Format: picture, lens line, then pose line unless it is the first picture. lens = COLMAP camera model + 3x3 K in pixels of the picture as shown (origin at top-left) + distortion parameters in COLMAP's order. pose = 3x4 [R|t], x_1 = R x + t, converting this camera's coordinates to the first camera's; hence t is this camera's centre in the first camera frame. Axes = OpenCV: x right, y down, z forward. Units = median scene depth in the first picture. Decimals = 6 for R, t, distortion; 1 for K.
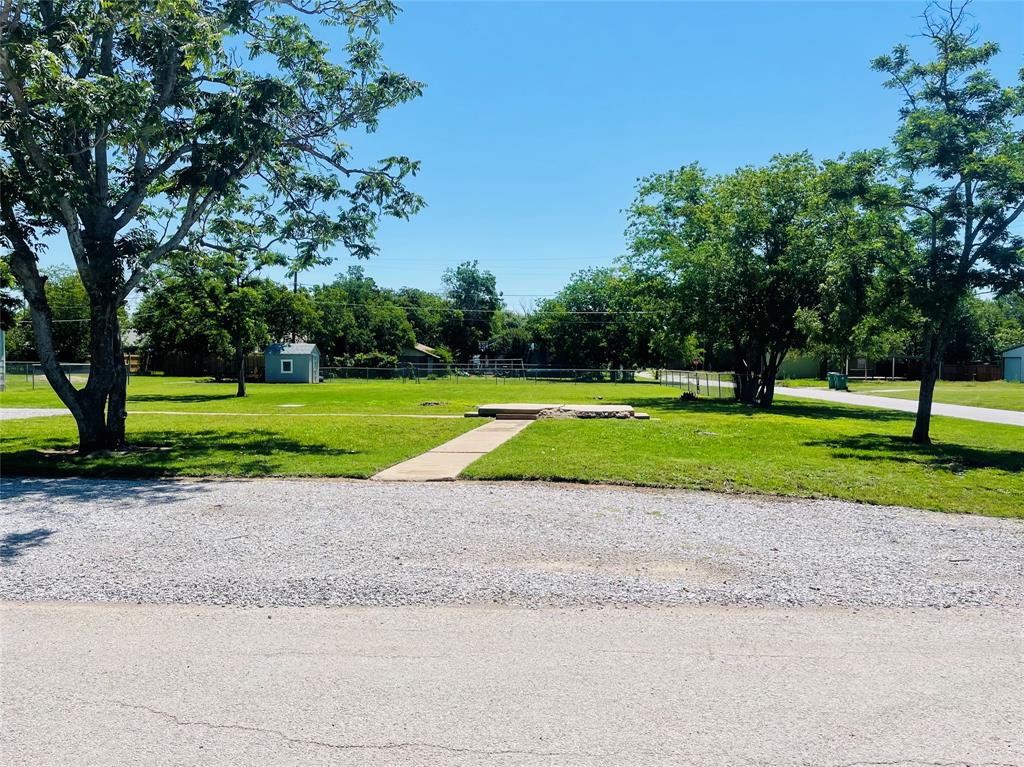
lens RADIAL K [[790.9, 0, 504.4], [0, 790.9, 371.5], [0, 0, 1]] dist [0.096382, -0.131929]
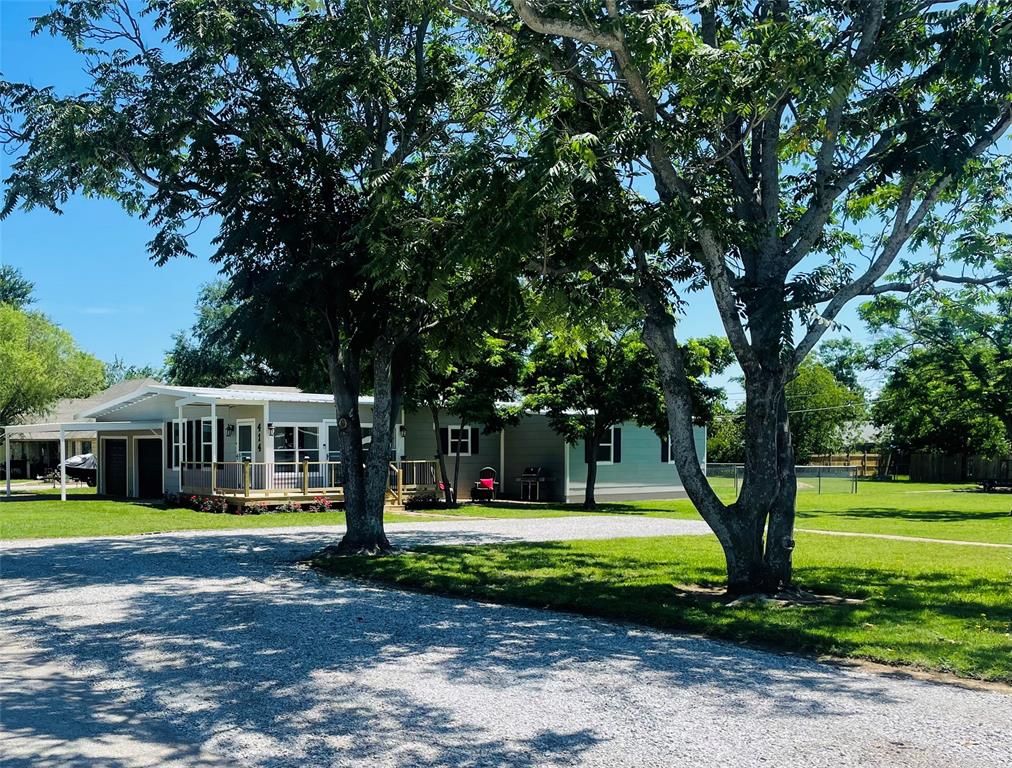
lens RADIAL K [[821.8, 0, 505.8], [0, 821.8, 487.9], [0, 0, 1]] dist [0.057294, -0.099840]
pose [[0.611071, 0.025250, -0.791173, -0.072544], [-0.008728, 0.999645, 0.025162, -0.008102], [0.791528, -0.008470, 0.611075, 0.376890]]
